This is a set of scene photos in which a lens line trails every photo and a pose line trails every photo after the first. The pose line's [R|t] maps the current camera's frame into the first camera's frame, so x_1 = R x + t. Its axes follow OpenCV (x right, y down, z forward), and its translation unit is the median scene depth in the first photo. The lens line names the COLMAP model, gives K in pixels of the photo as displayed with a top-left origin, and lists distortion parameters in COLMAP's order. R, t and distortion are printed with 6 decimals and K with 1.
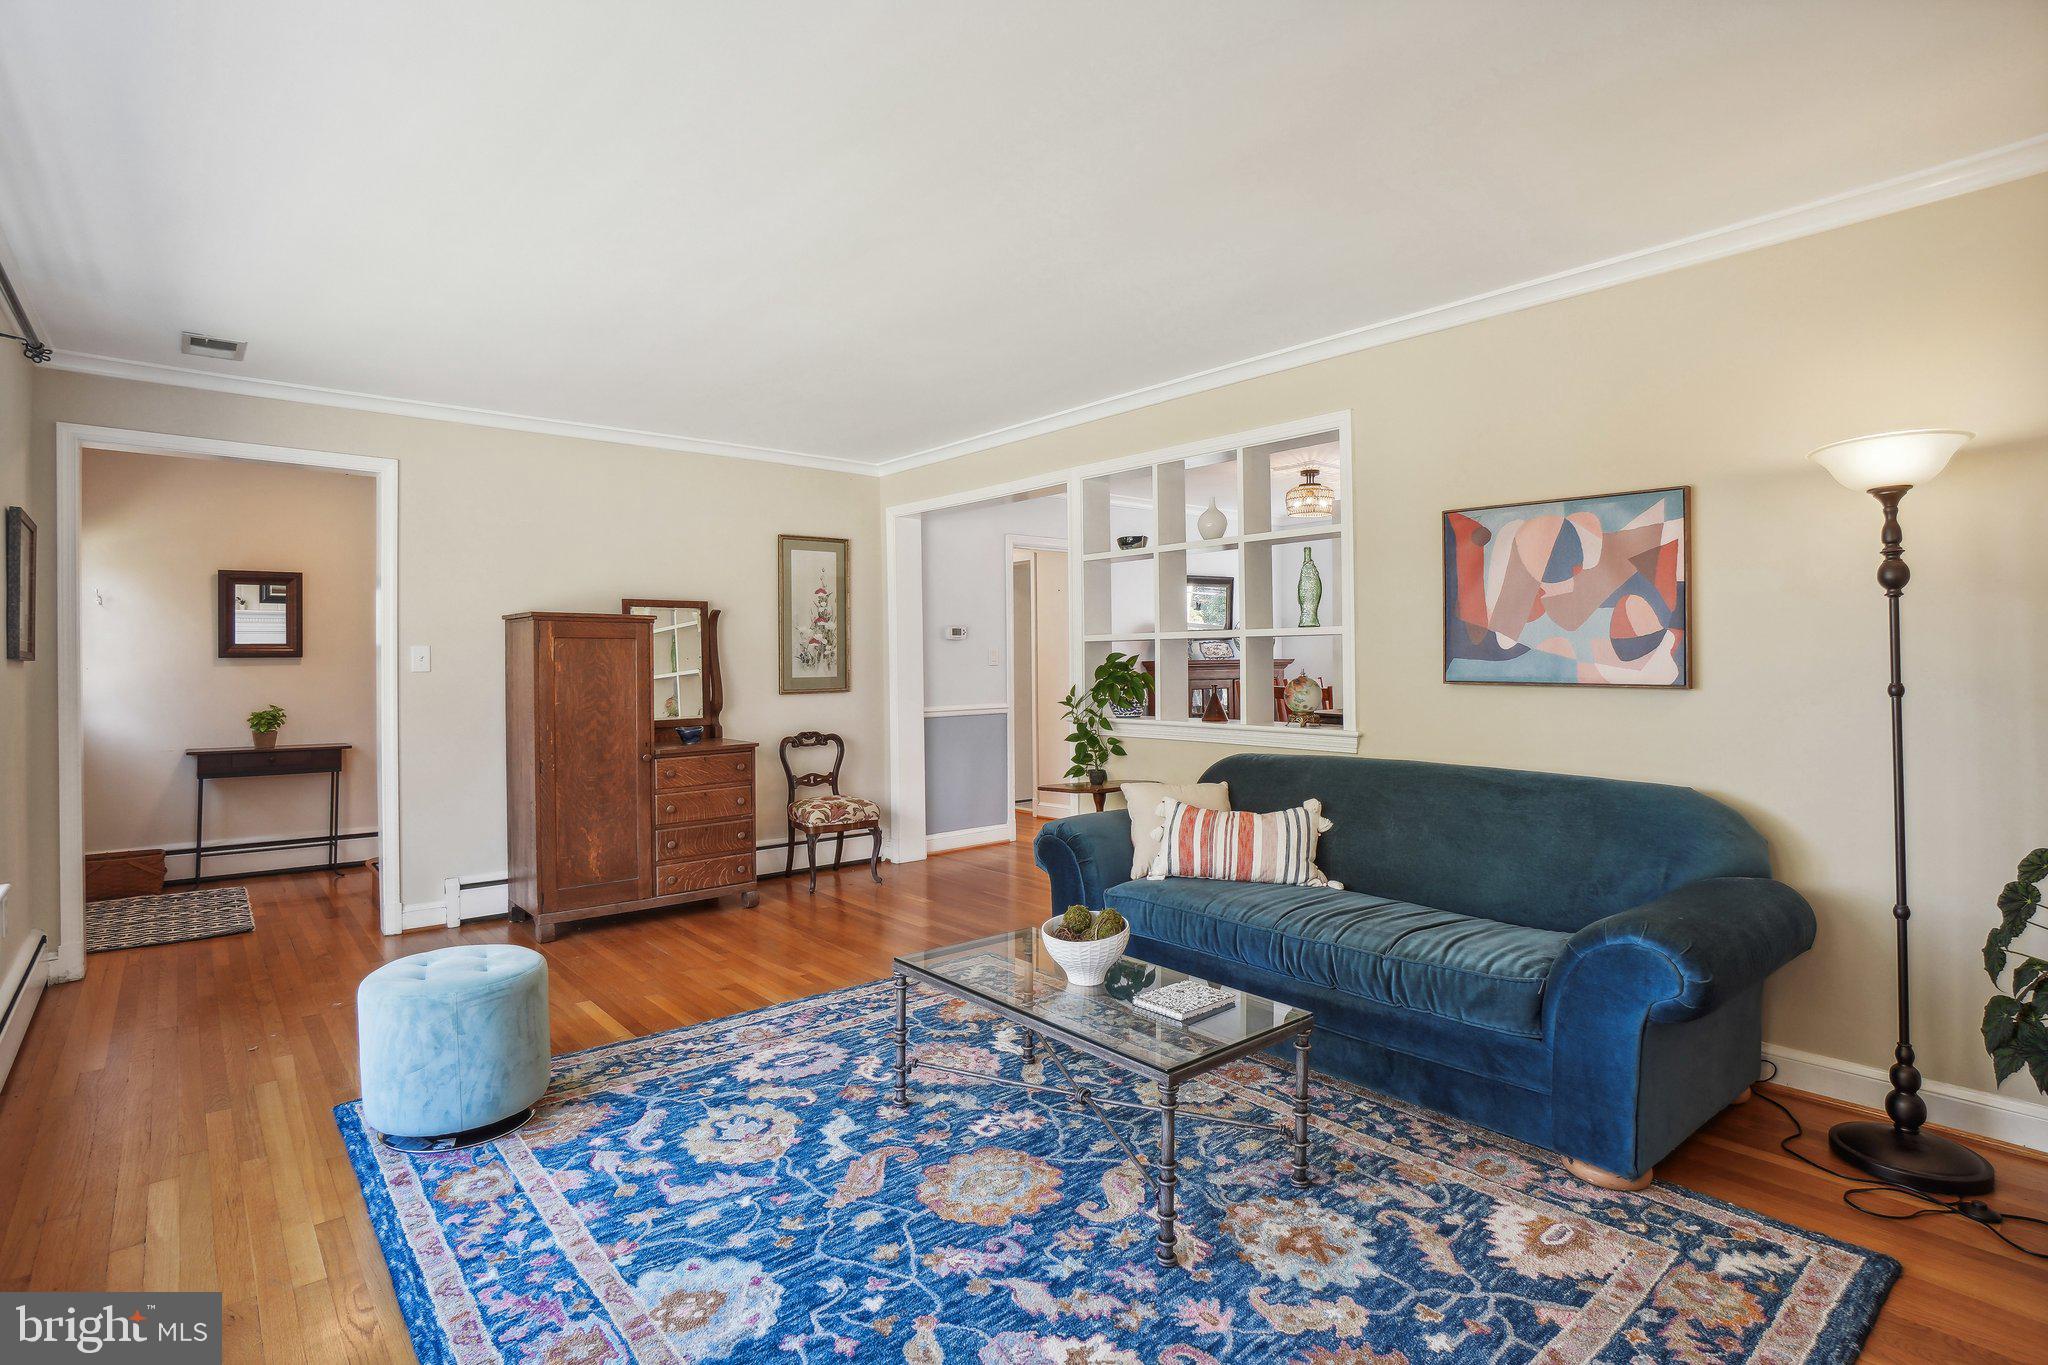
lens RADIAL K [[967.7, 0, 963.5], [0, 967.7, 669.4], [0, 0, 1]] dist [-0.030150, 0.001735]
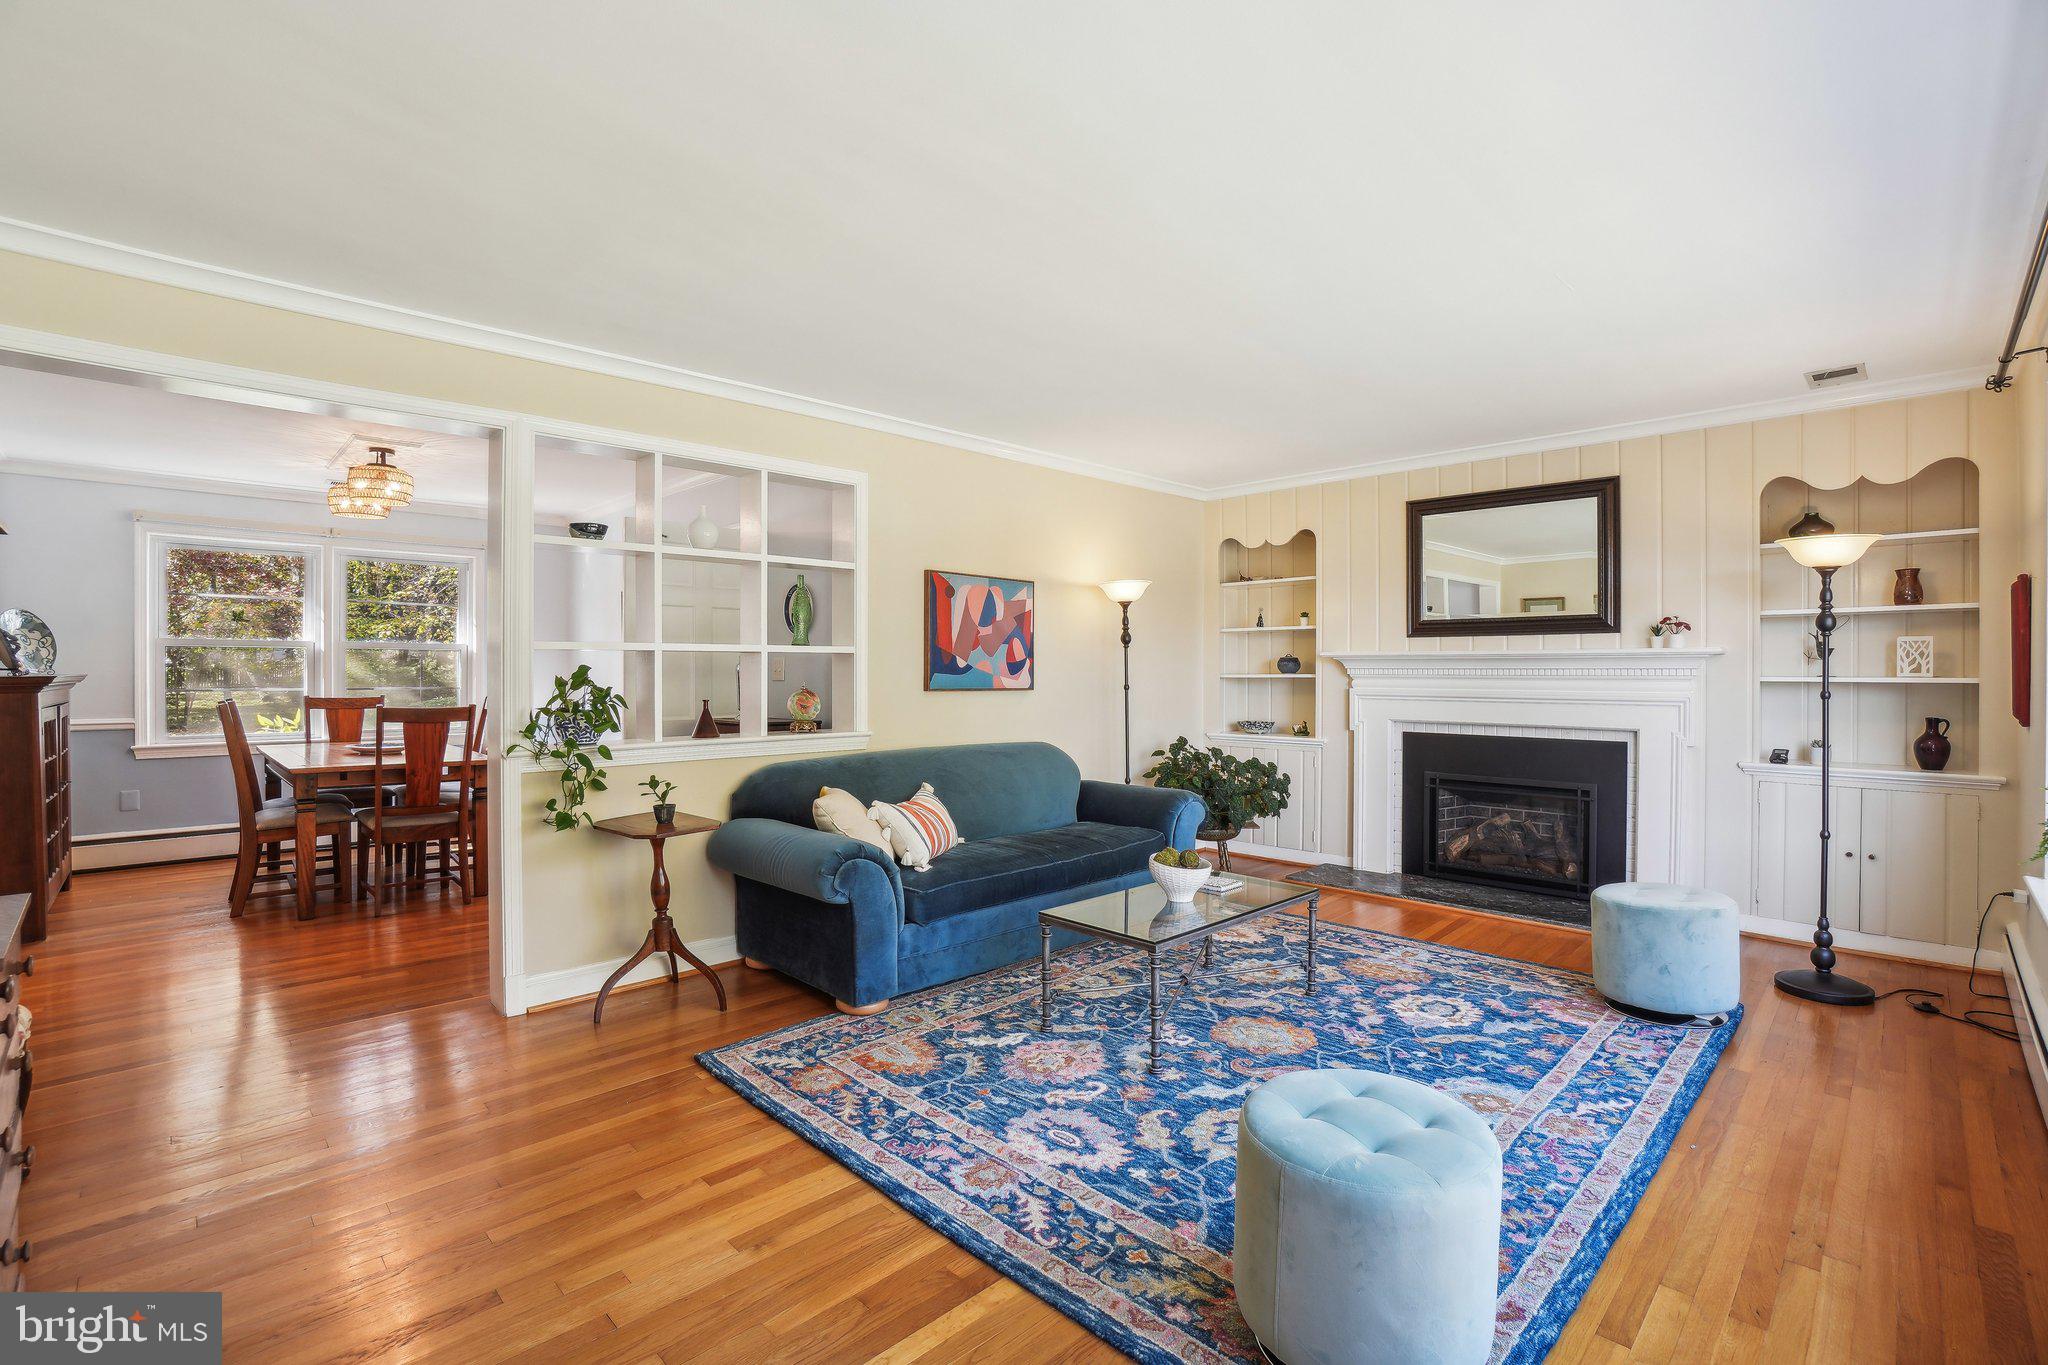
lens RADIAL K [[922.8, 0, 1021.7], [0, 922.8, 679.0], [0, 0, 1]] dist [-0.046096, 0.003988]
pose [[-0.087437, 0.003830, 0.996163, -1.072915], [0.009822, 0.999947, -0.002982, 0.003383], [-0.996122, 0.009523, -0.087470, 1.210794]]
